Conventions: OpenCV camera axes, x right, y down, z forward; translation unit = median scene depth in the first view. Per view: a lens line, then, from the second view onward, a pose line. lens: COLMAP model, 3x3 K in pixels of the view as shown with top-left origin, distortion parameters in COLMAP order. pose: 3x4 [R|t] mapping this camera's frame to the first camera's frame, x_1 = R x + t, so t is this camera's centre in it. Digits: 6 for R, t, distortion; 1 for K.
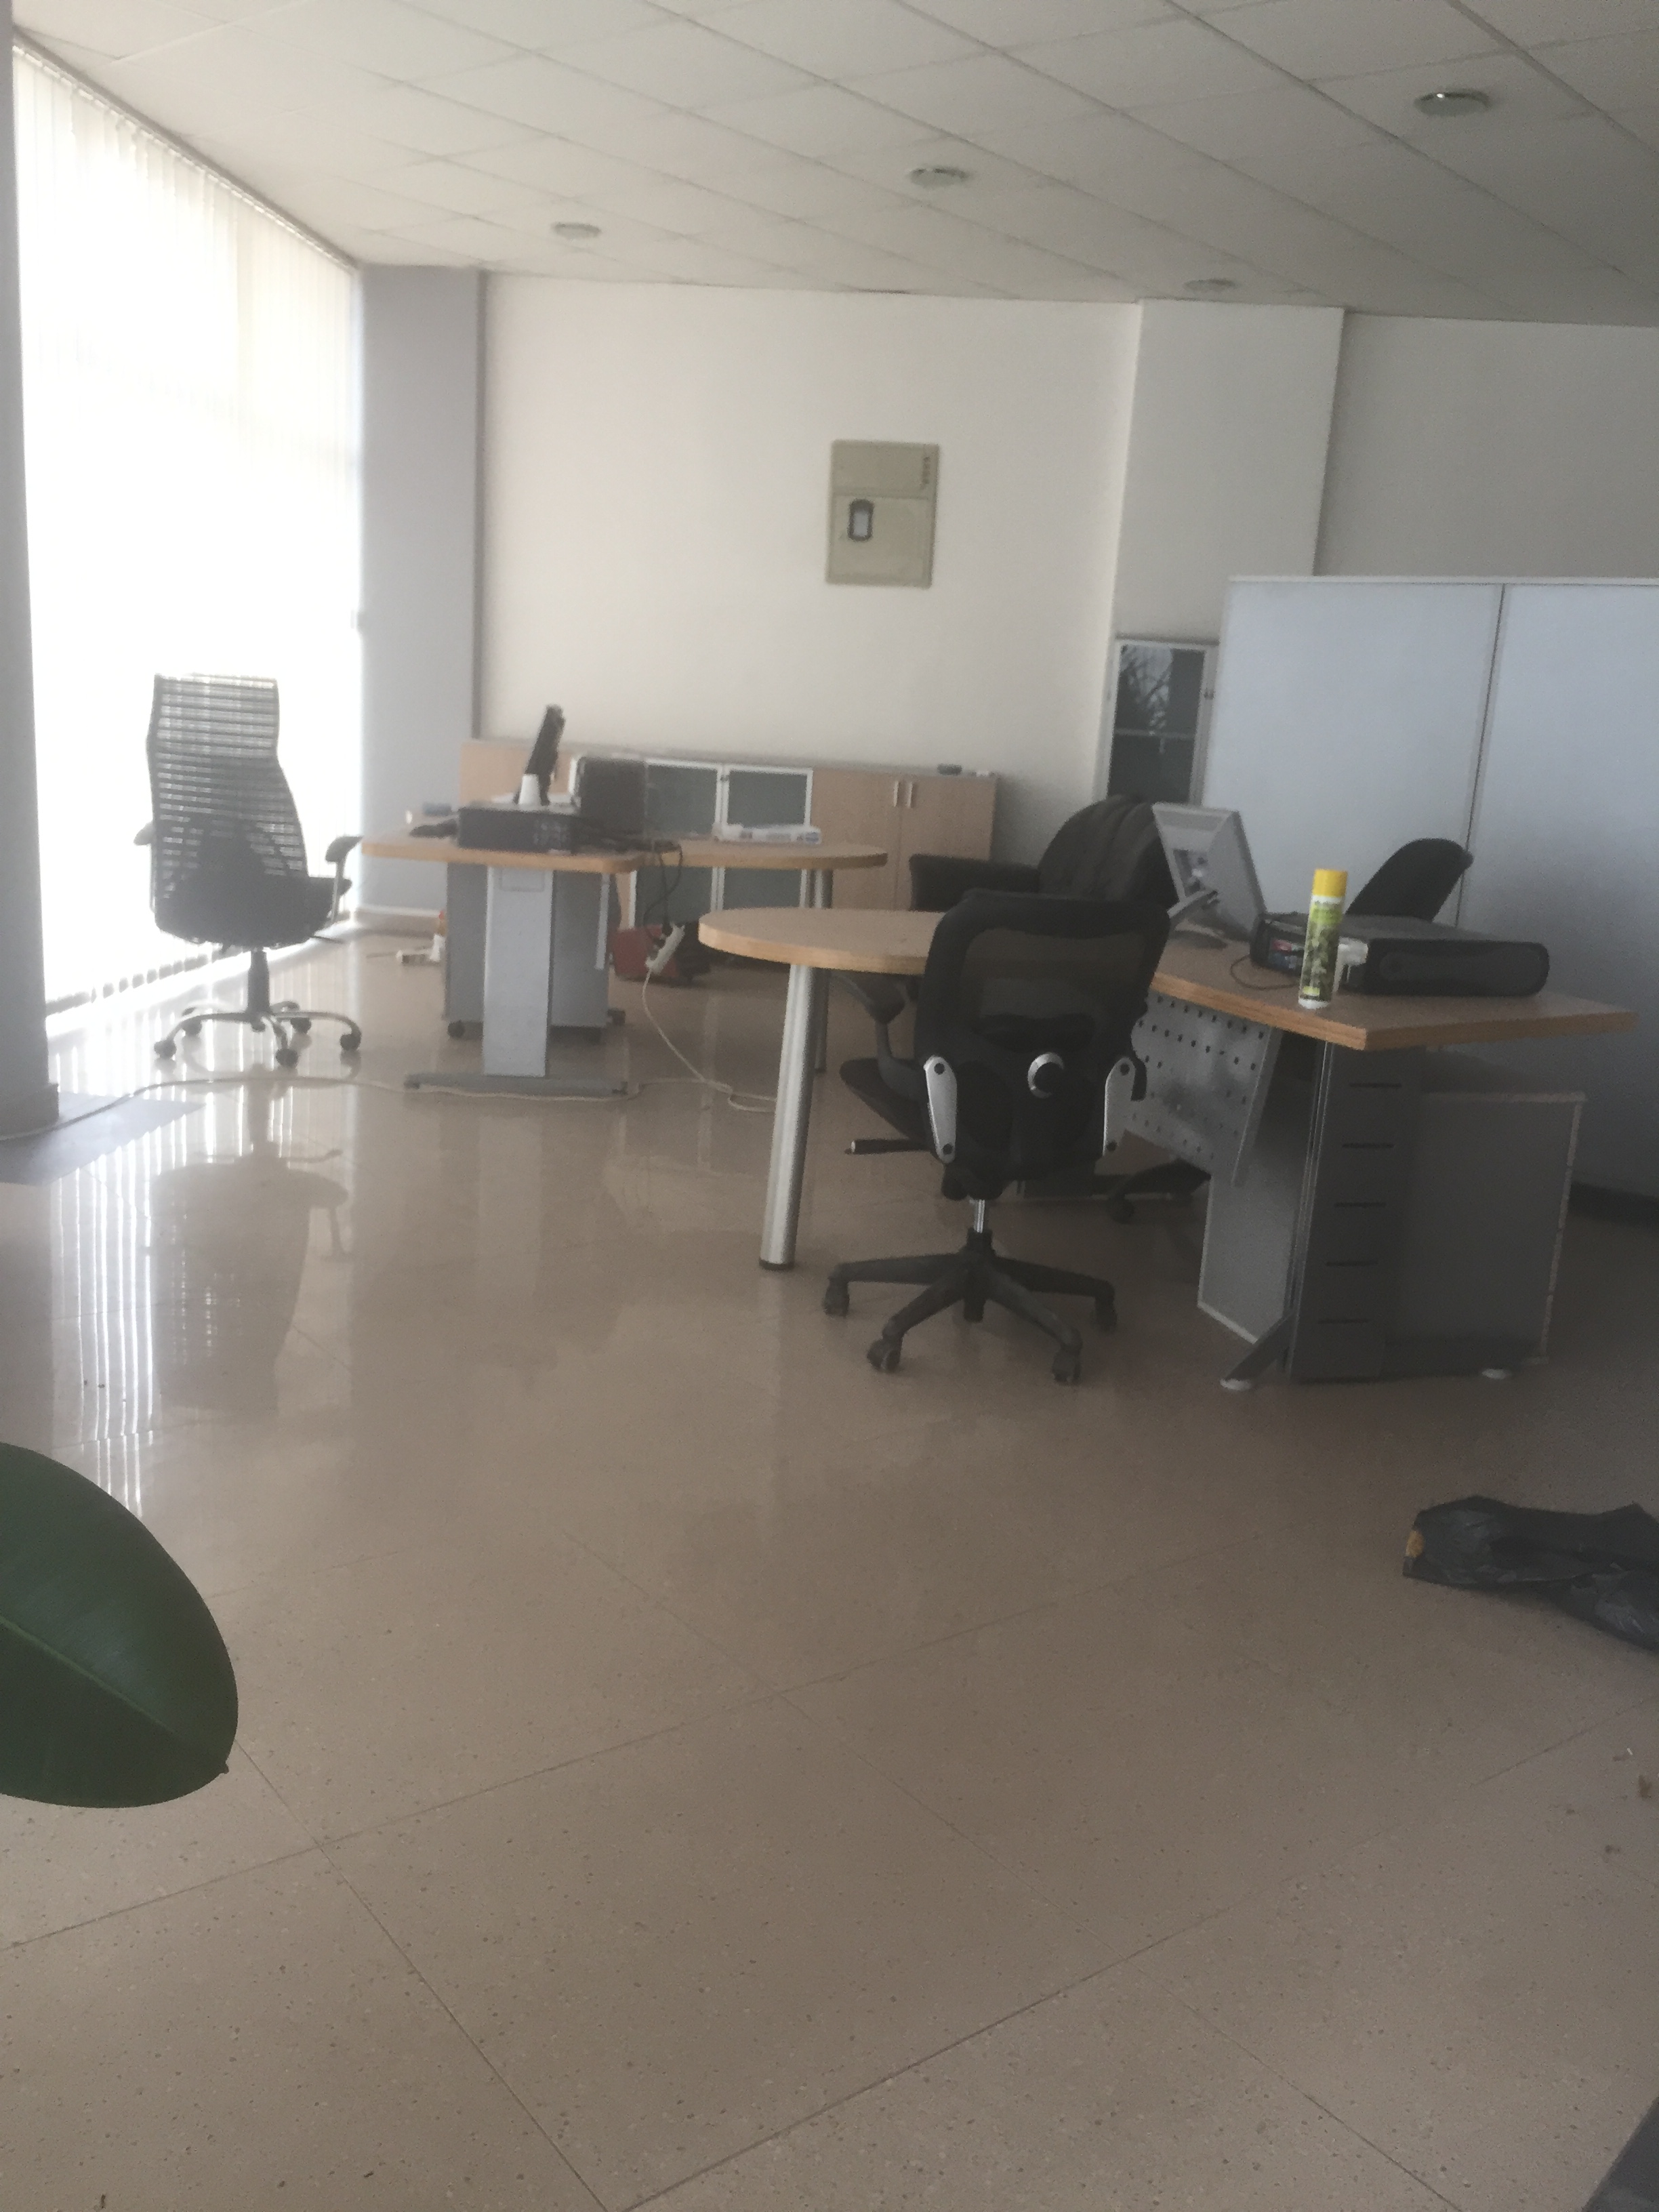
lens RADIAL K [[1843.2, 0, 829.5], [0, 1843.2, 1106.0], [0, 0, 1]] dist [0.076407, -0.118319]
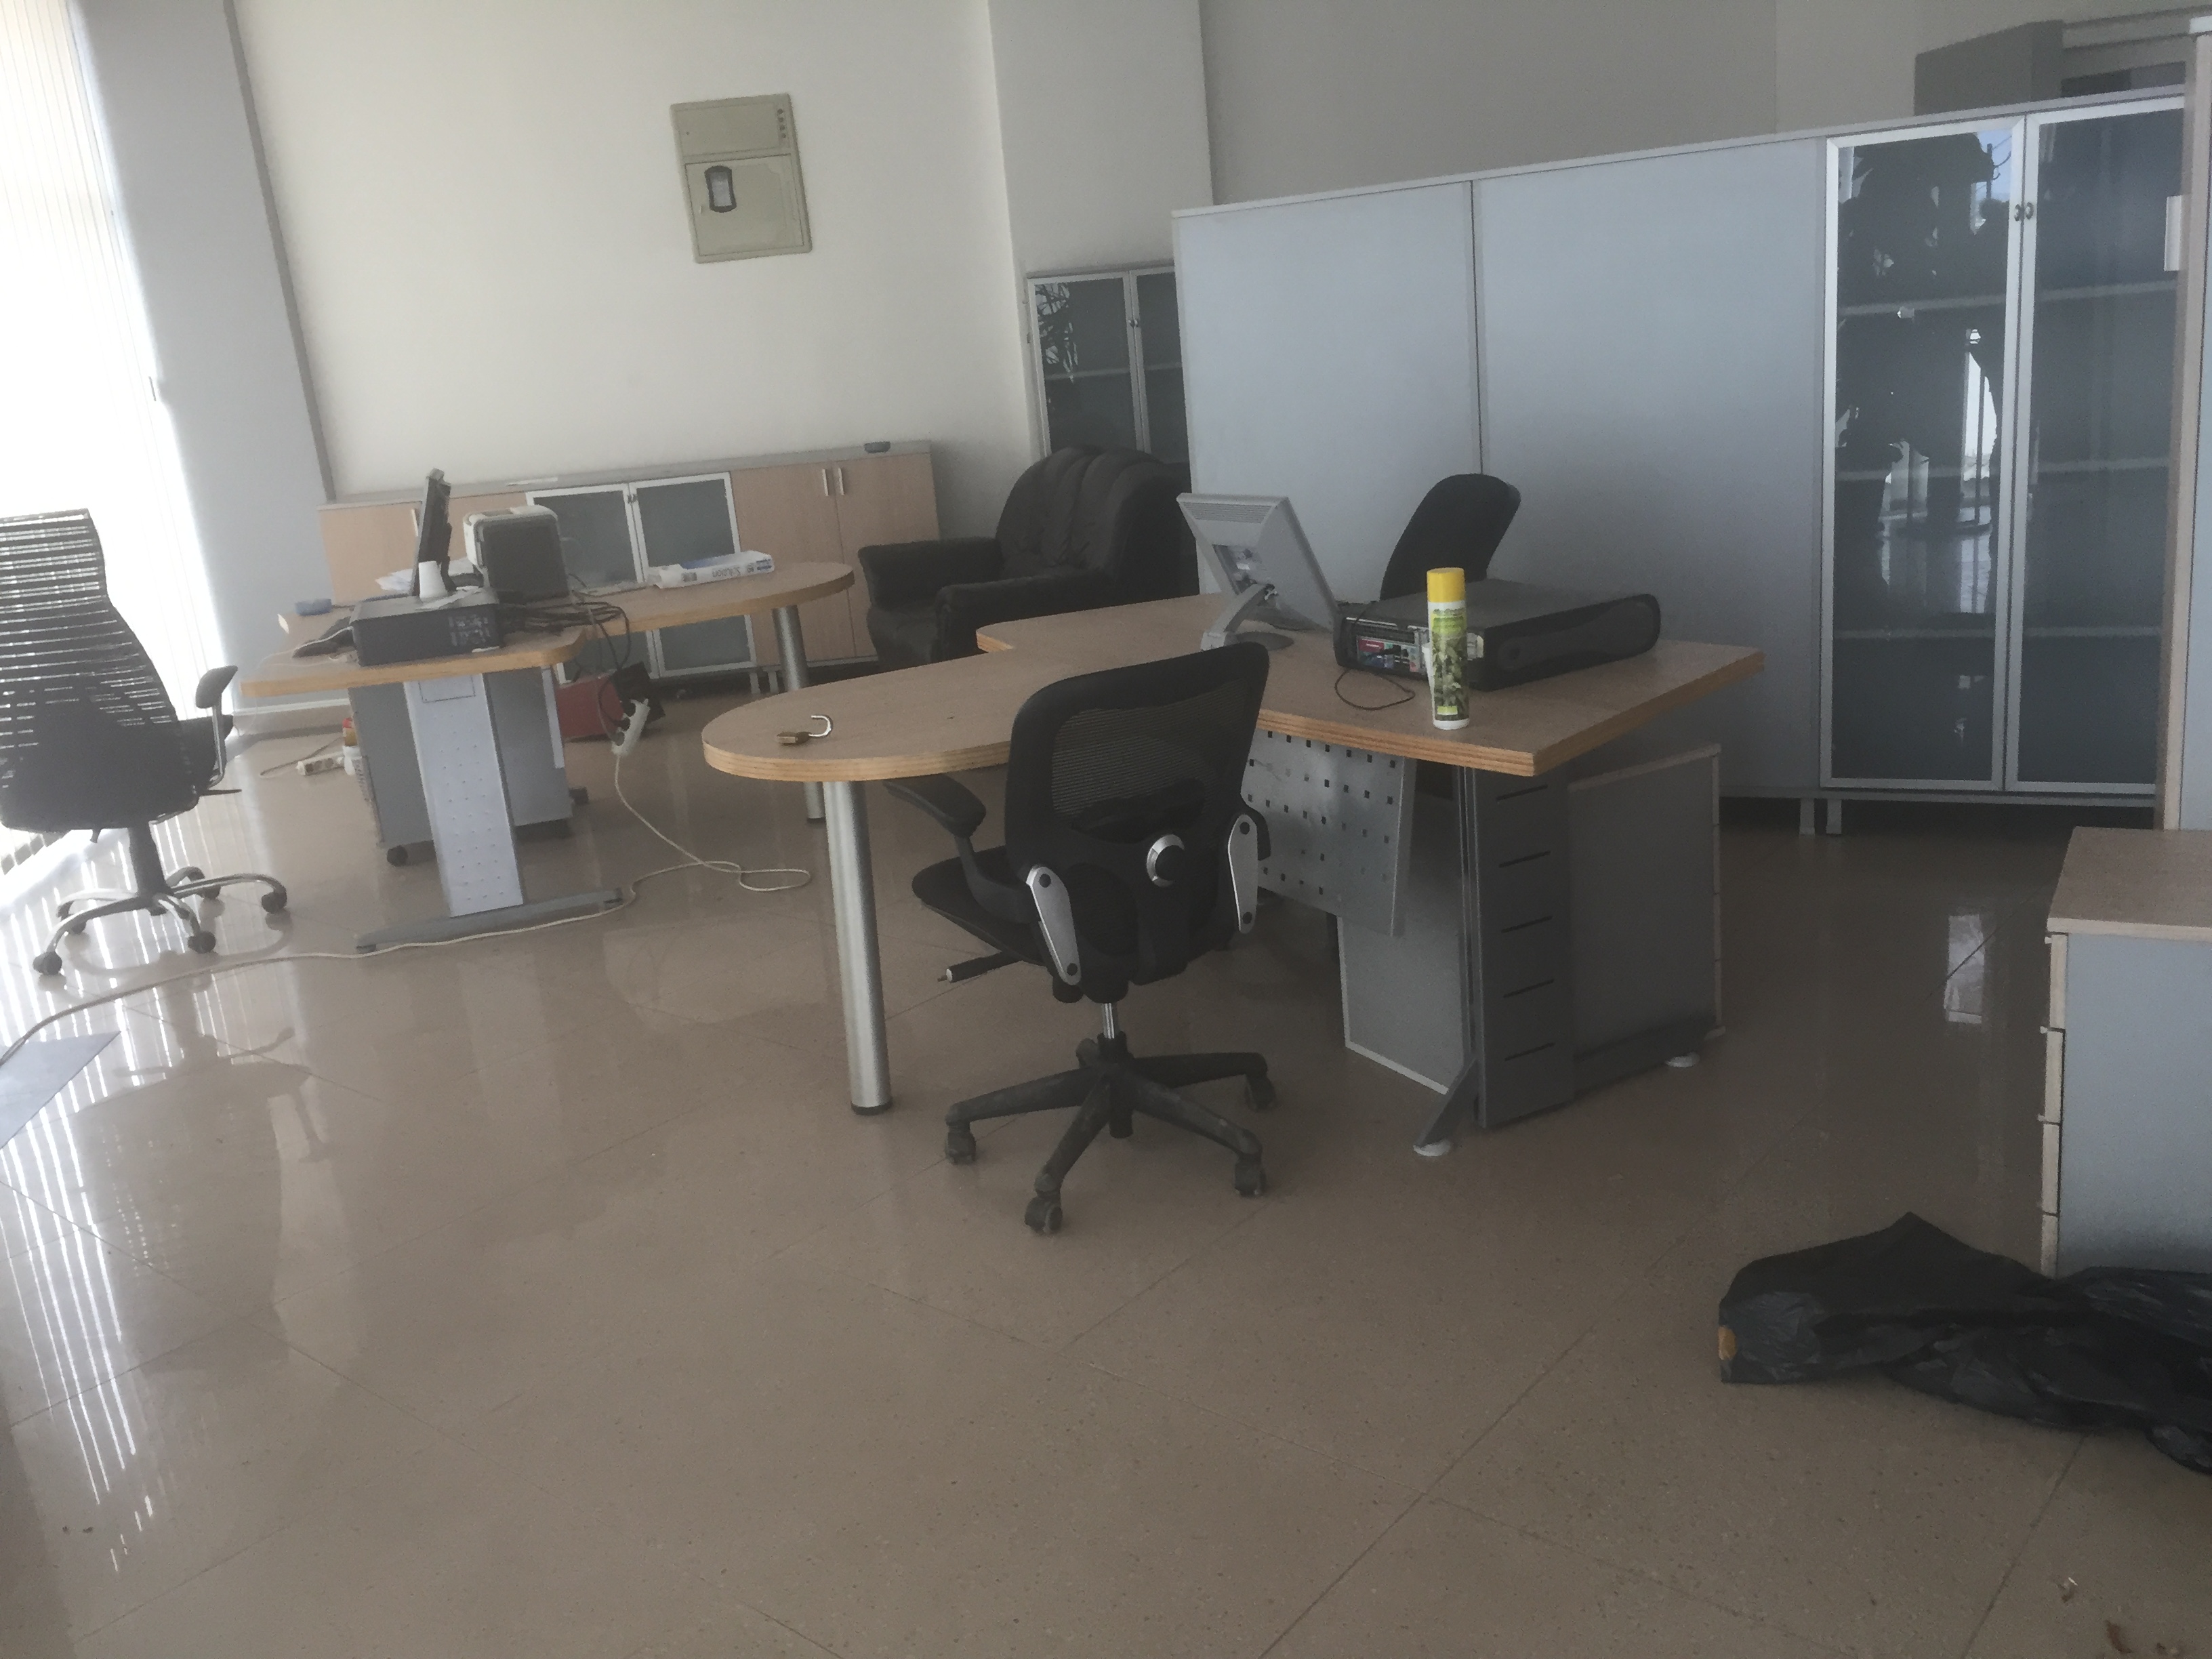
lens RADIAL K [[1843.2, 0, 1100.2], [0, 1843.2, 822.0], [0, 0, 1]] dist [0.076407, -0.118319]
pose [[0.963746, -0.207426, 0.167831, -0.031395], [0.198421, 0.977689, 0.068945, -0.059427], [-0.178387, -0.033145, 0.983402, 0.098427]]
